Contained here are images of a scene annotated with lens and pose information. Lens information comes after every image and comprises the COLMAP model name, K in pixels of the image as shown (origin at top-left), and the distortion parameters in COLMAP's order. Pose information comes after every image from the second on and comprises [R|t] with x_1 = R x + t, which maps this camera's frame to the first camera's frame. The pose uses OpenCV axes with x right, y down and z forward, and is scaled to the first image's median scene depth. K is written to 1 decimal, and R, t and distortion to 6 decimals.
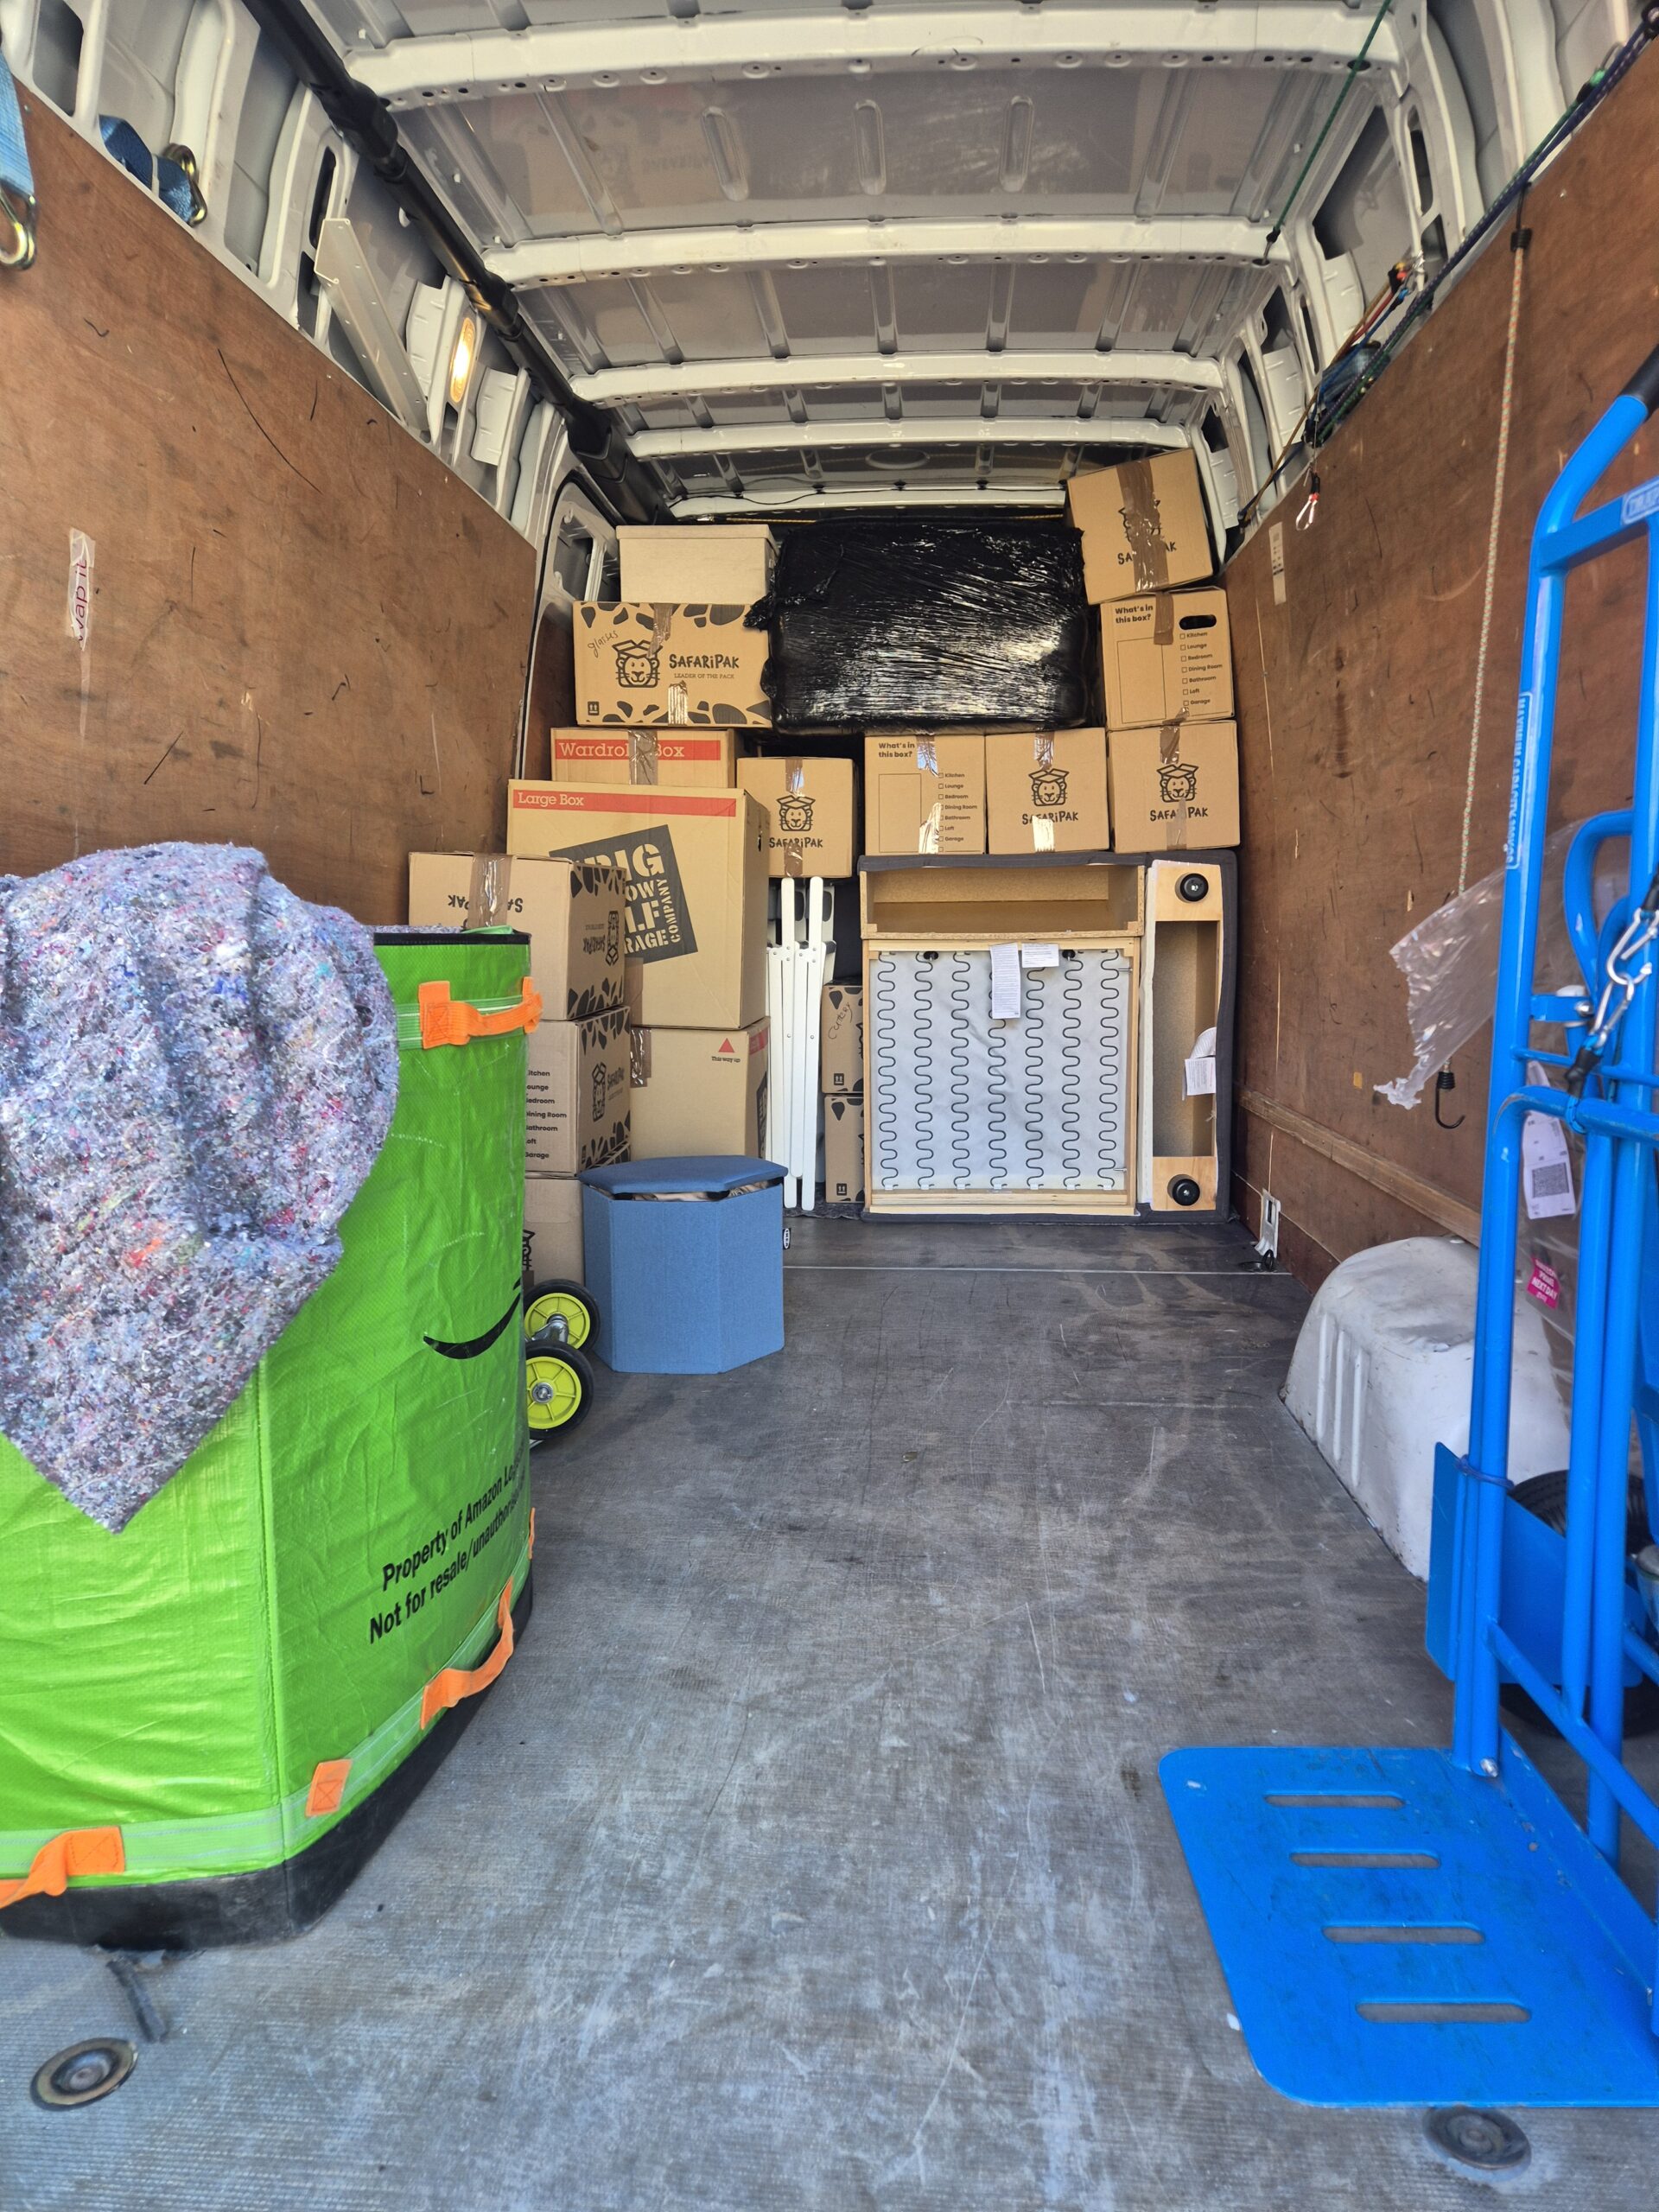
lens RADIAL K [[1490.2, 0, 829.5], [0, 1490.2, 1106.0], [0, 0, 1]] dist [0.084310, -0.060518]
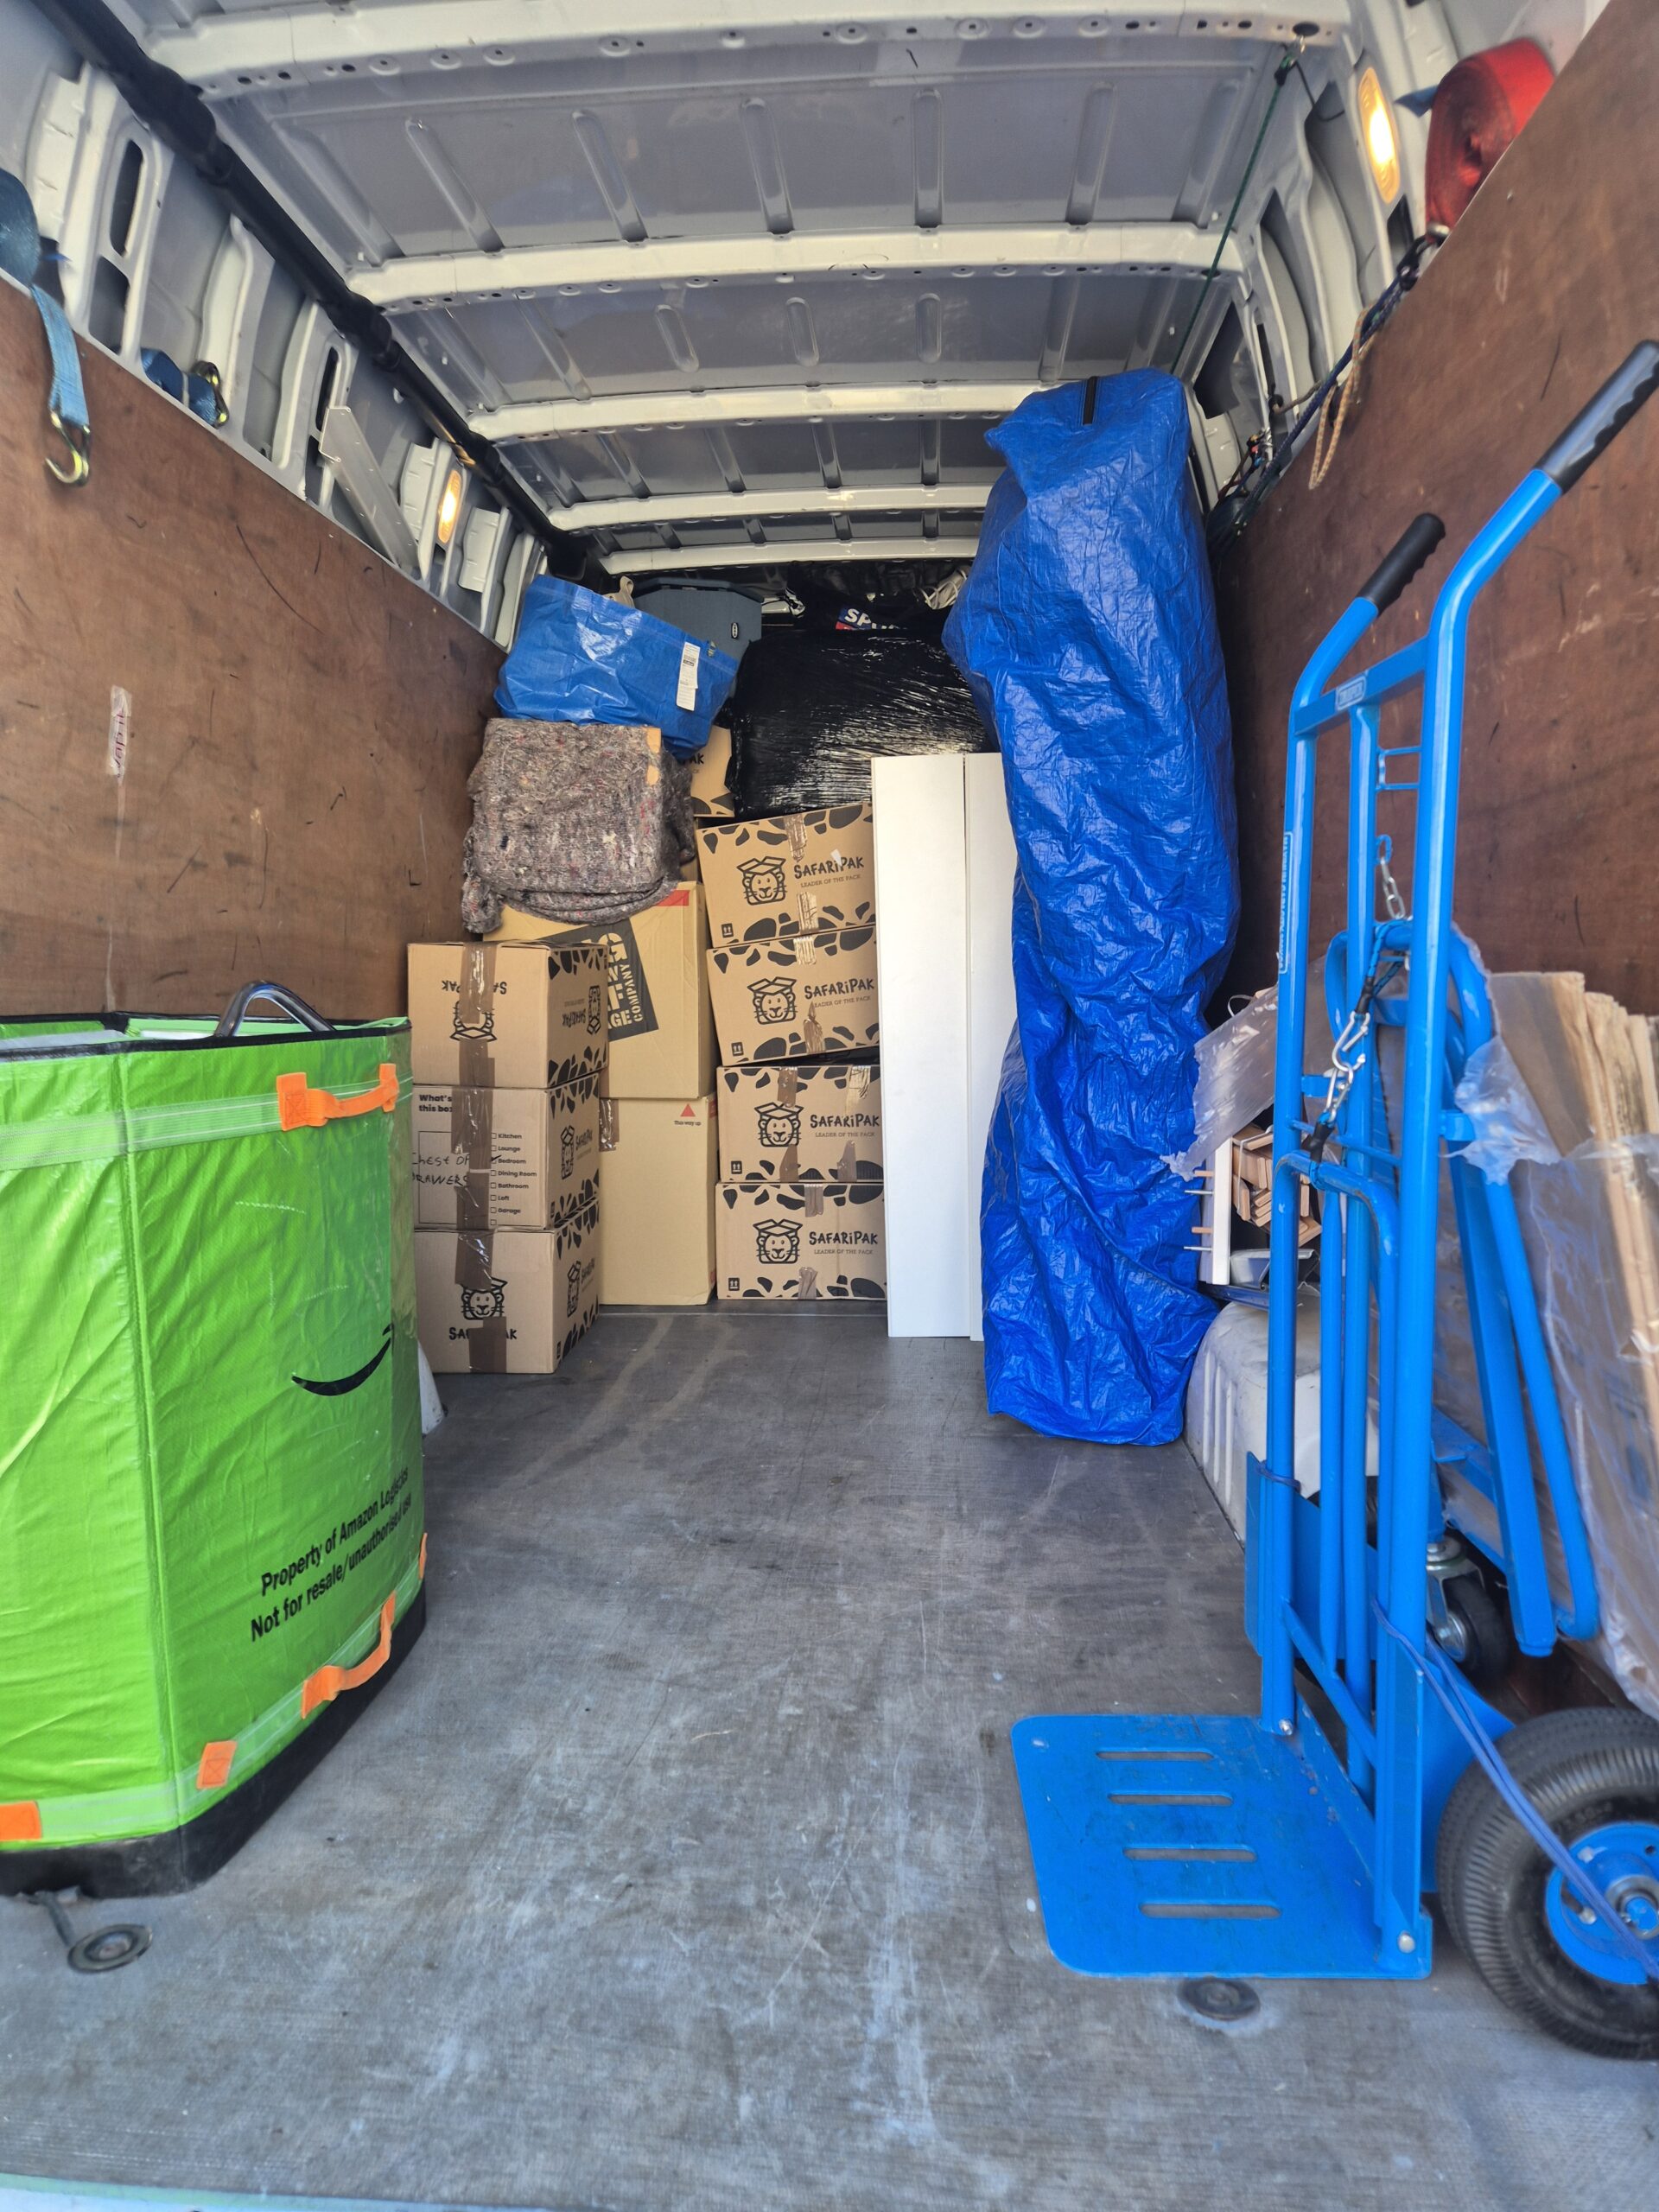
lens RADIAL K [[1559.7, 0, 820.9], [0, 1559.7, 1083.1], [0, 0, 1]] dist [0.082839, -0.043608]
pose [[0.999813, -0.004115, -0.018909, 0.085526], [0.003197, 0.998828, -0.048301, -0.006616], [0.019085, 0.048231, 0.998654, -0.232522]]
